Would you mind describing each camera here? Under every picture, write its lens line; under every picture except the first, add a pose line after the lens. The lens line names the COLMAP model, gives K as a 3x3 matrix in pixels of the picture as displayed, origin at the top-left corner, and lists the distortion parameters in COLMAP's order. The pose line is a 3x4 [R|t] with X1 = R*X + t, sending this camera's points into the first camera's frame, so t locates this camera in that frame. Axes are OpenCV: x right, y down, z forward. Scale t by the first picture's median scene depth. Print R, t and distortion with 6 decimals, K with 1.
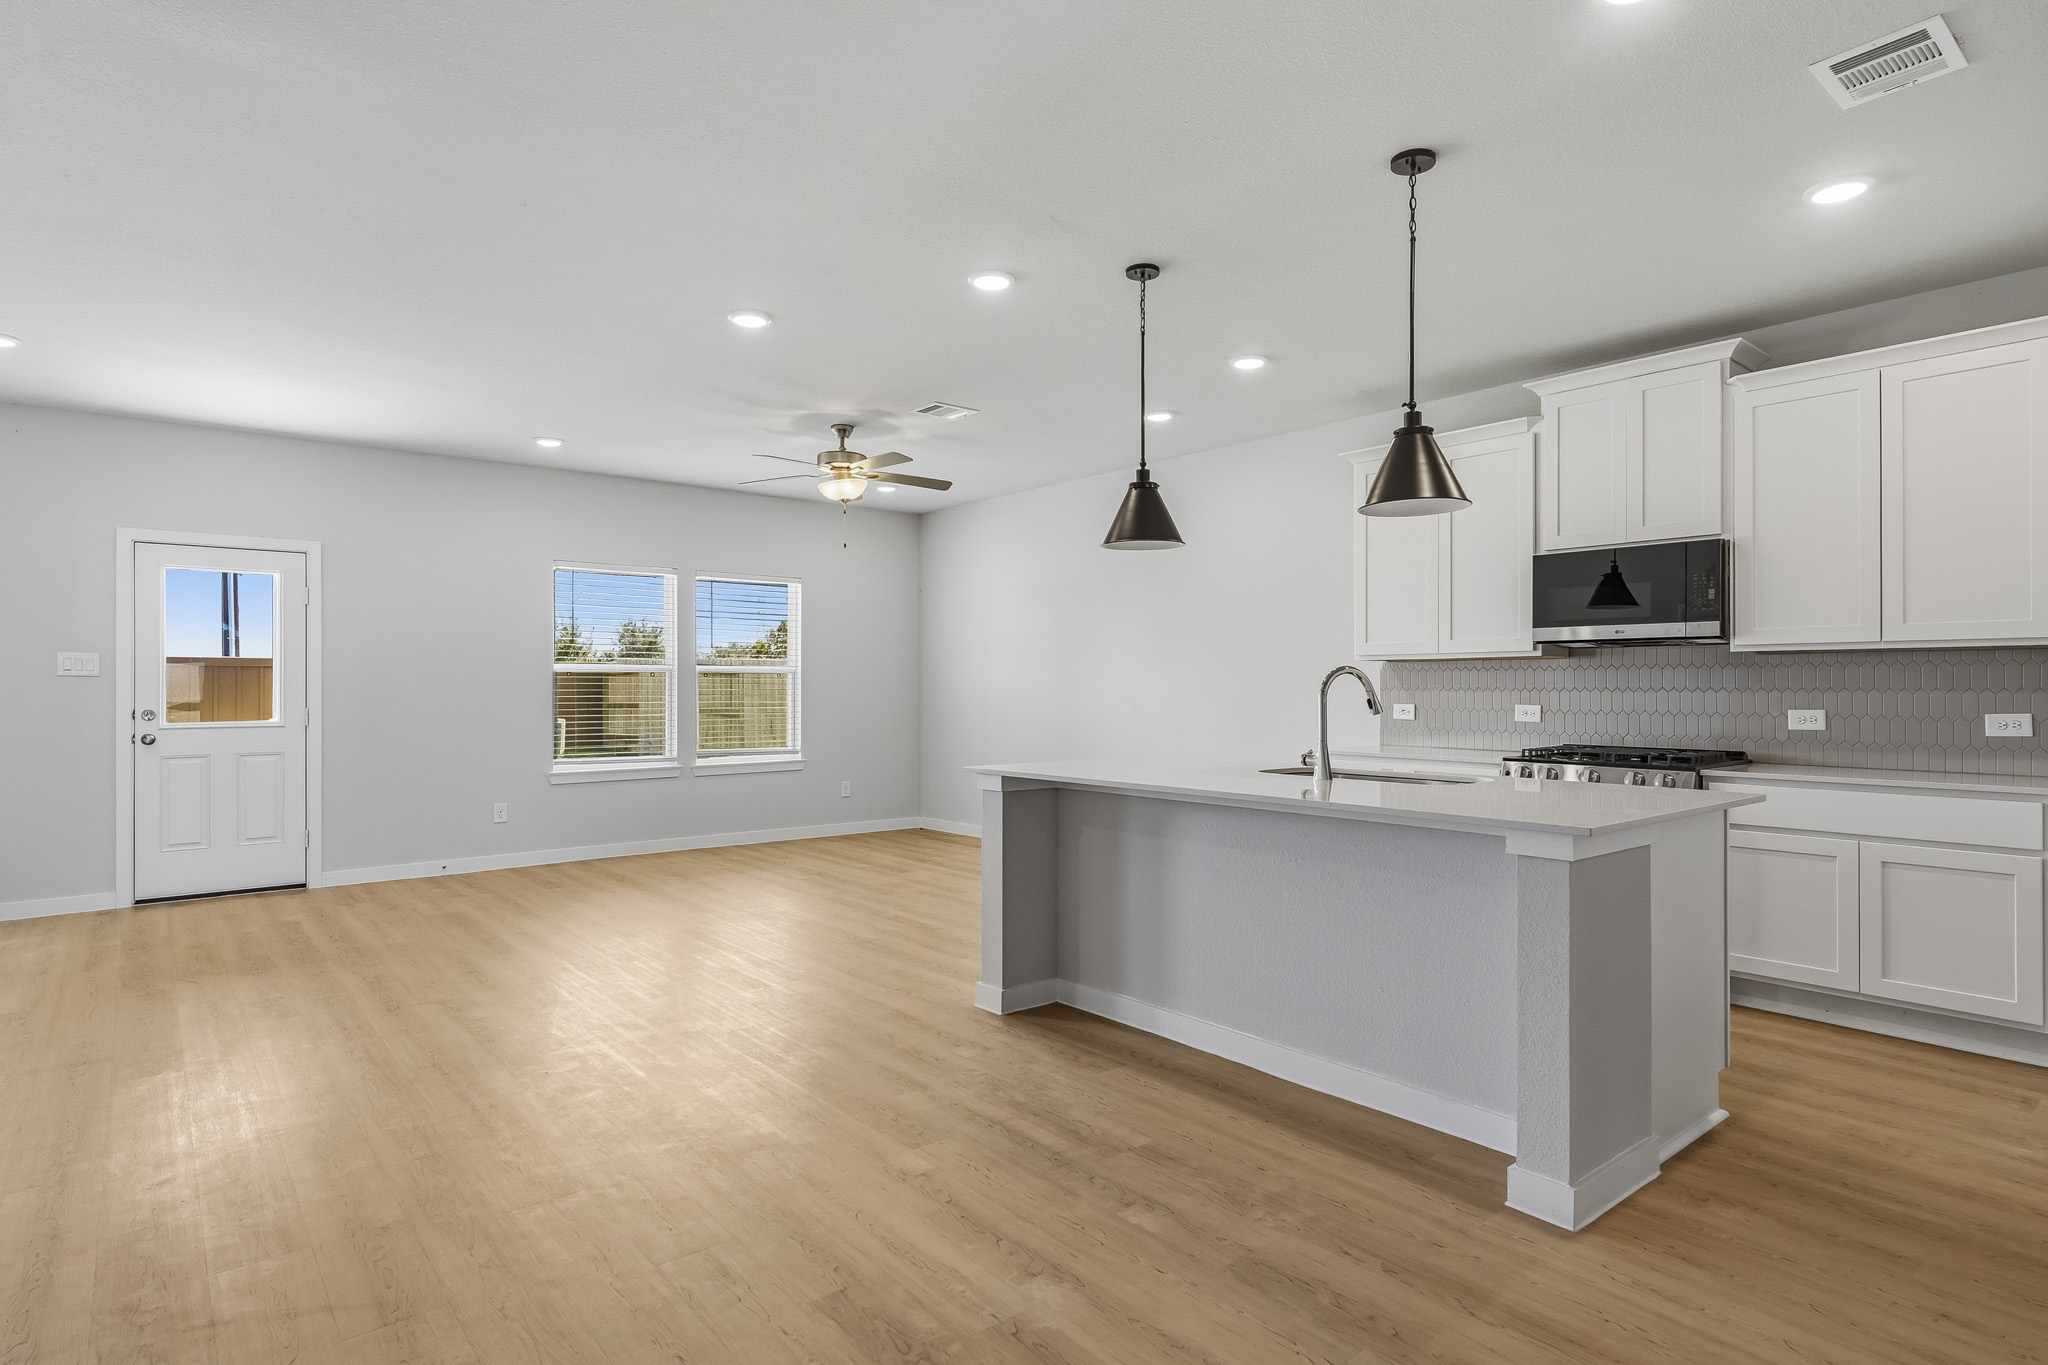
lens RADIAL K [[1089.1, 0, 1018.3], [0, 1089.1, 680.7], [0, 0, 1]] dist [-0.003635, 0.003775]
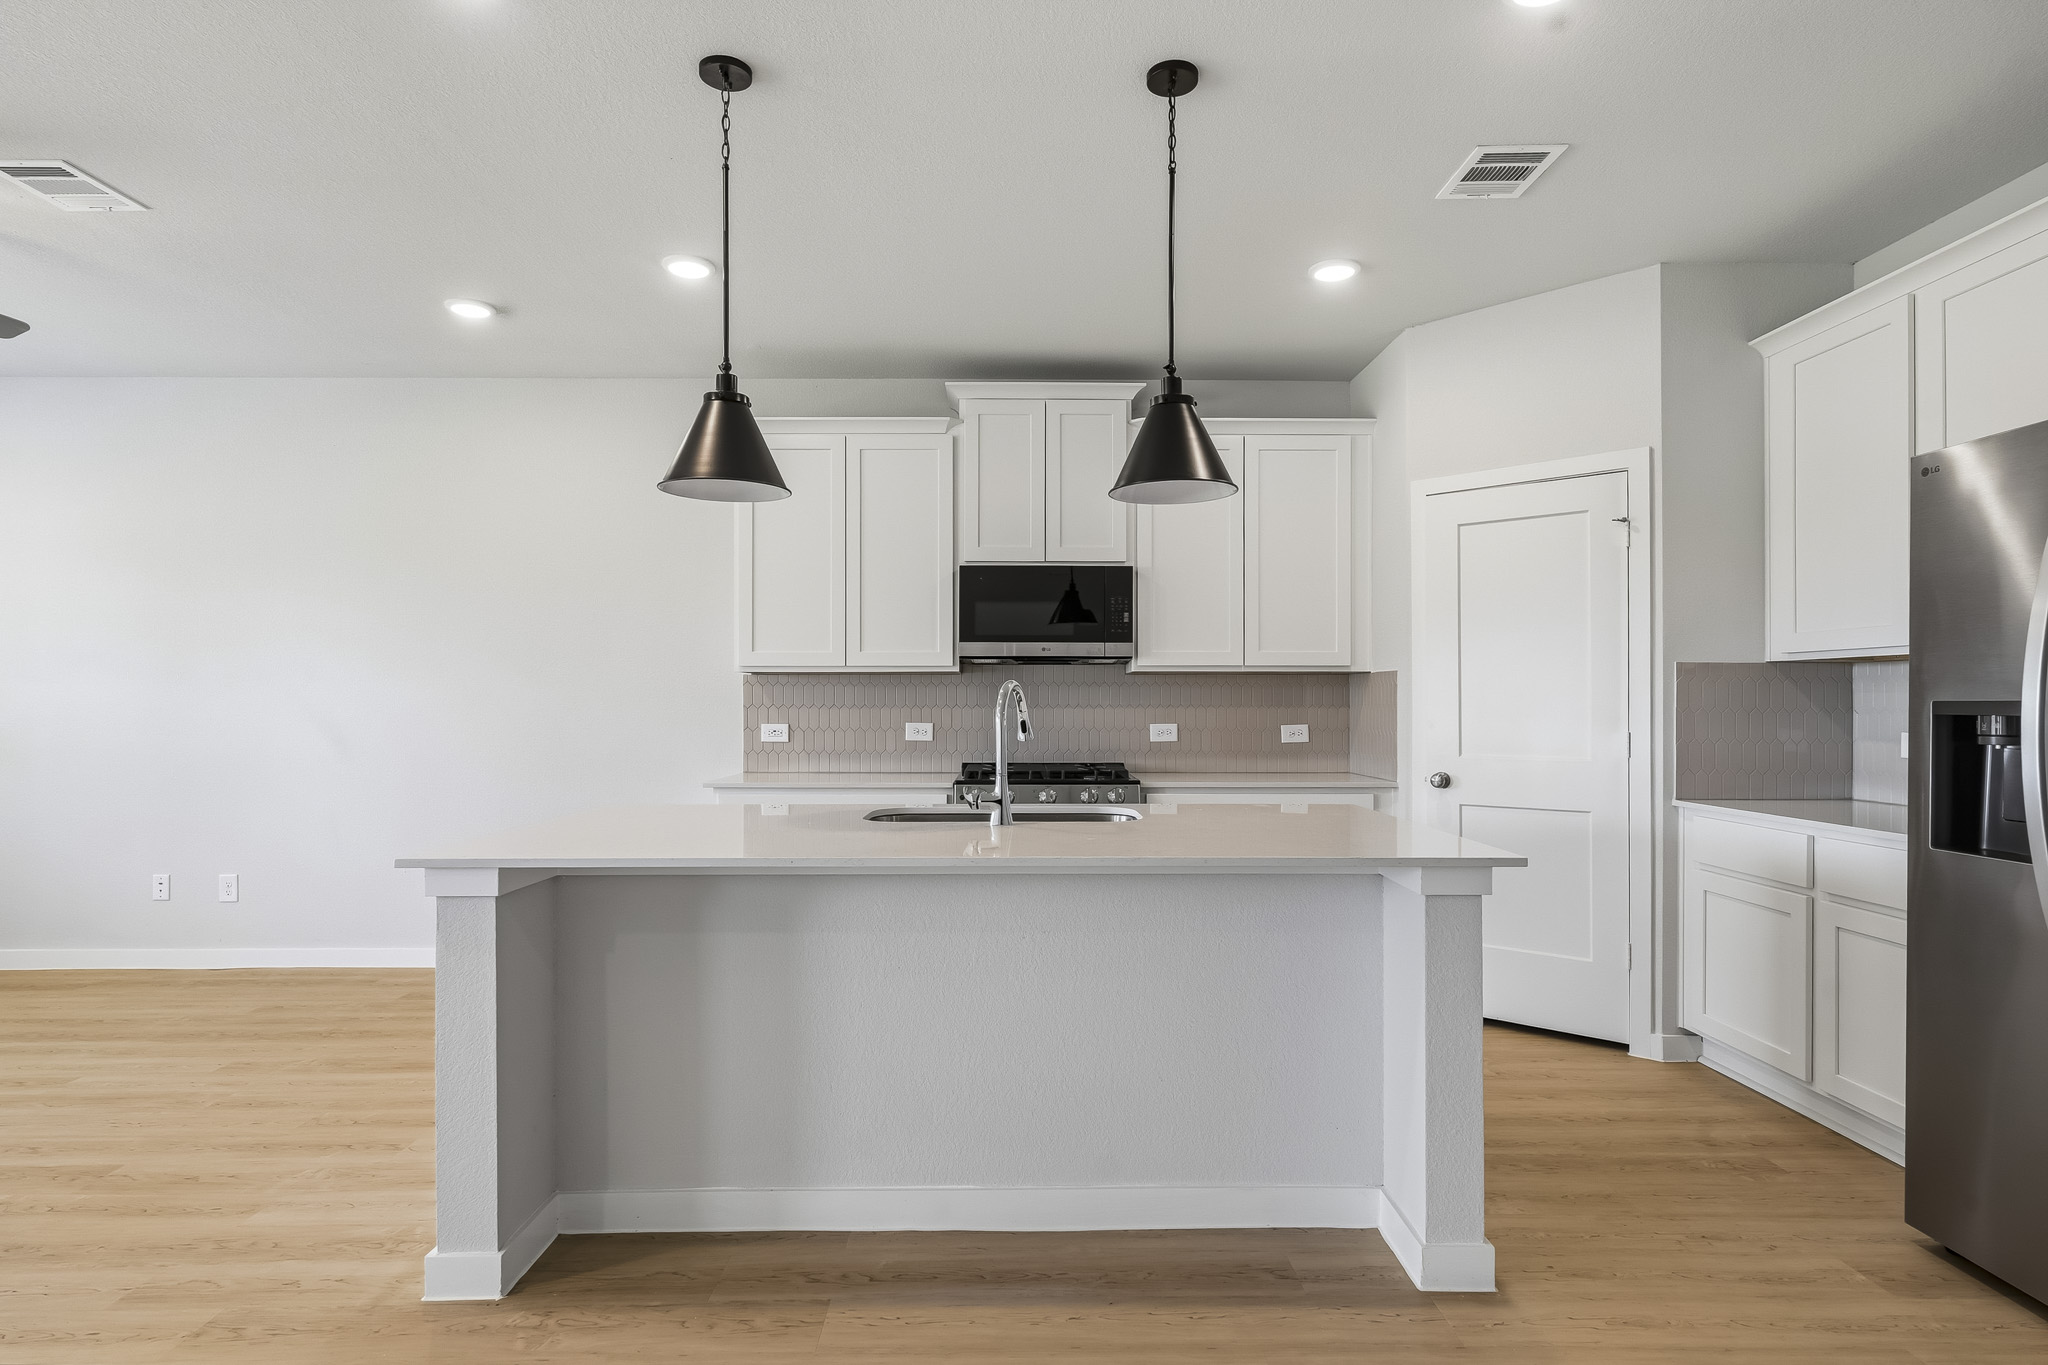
lens RADIAL K [[1089.1, 0, 1025.6], [0, 1089.1, 693.8], [0, 0, 1]] dist [-0.003635, 0.003775]
pose [[0.623933, 0.004699, 0.781464, -0.231074], [-0.002259, 0.999989, -0.004210, 0.000804], [-0.781474, 0.000861, 0.623937, 0.363337]]
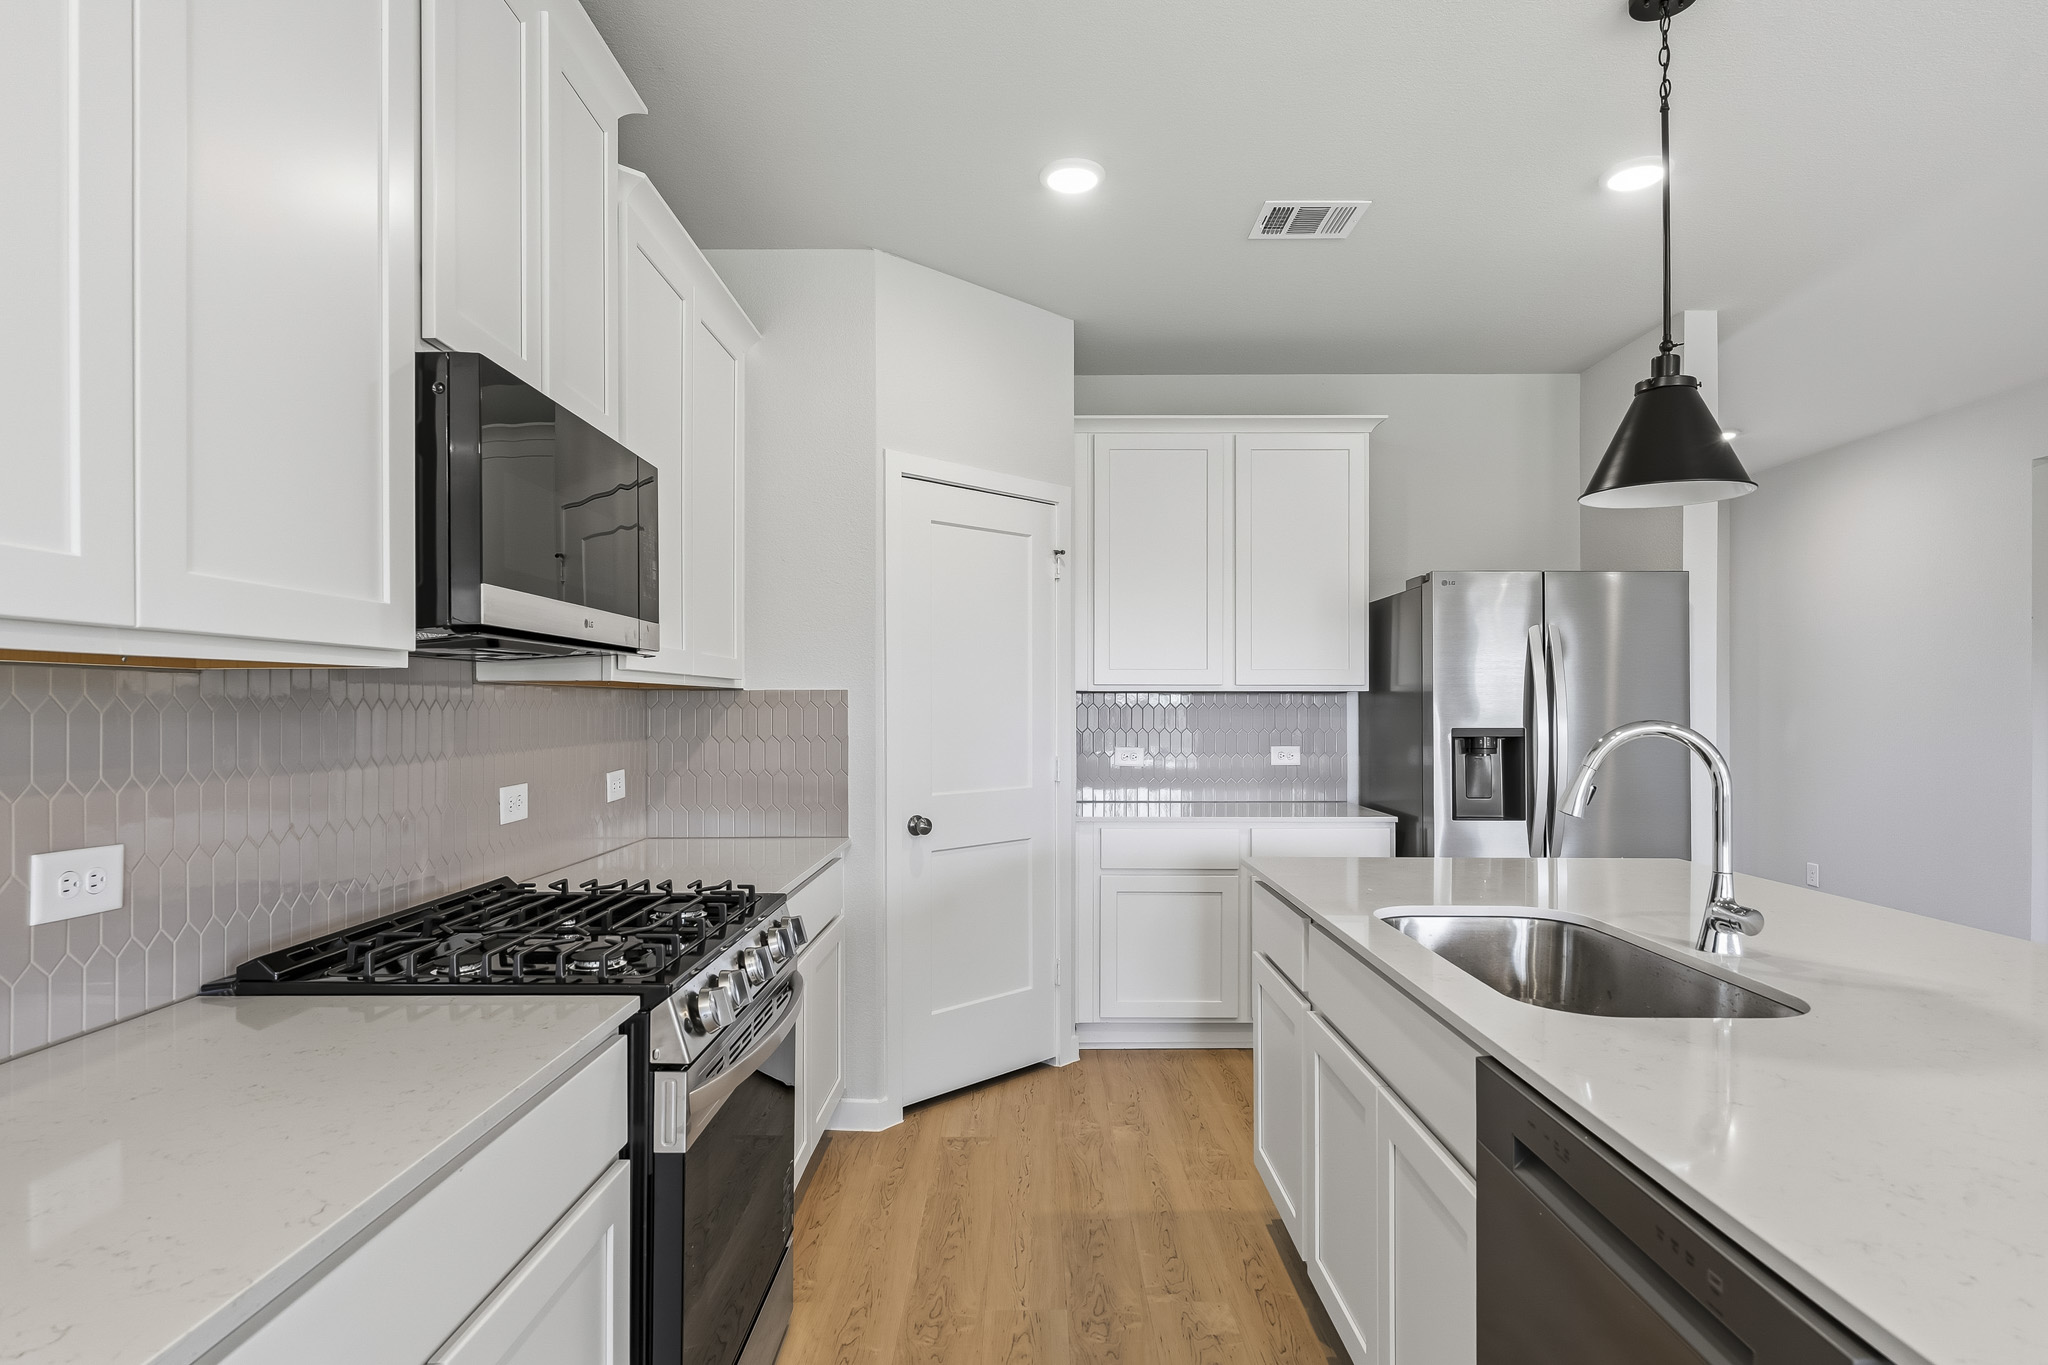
lens RADIAL K [[1065.0, 0, 1019.1], [0, 1065.0, 691.3], [0, 0, 1]] dist [-0.000804, 0.000061]
pose [[-0.766023, 0.008199, 0.642761, 0.155535], [-0.003157, 0.999859, -0.016516, -0.011421], [-0.642806, -0.014681, -0.765889, 1.130919]]
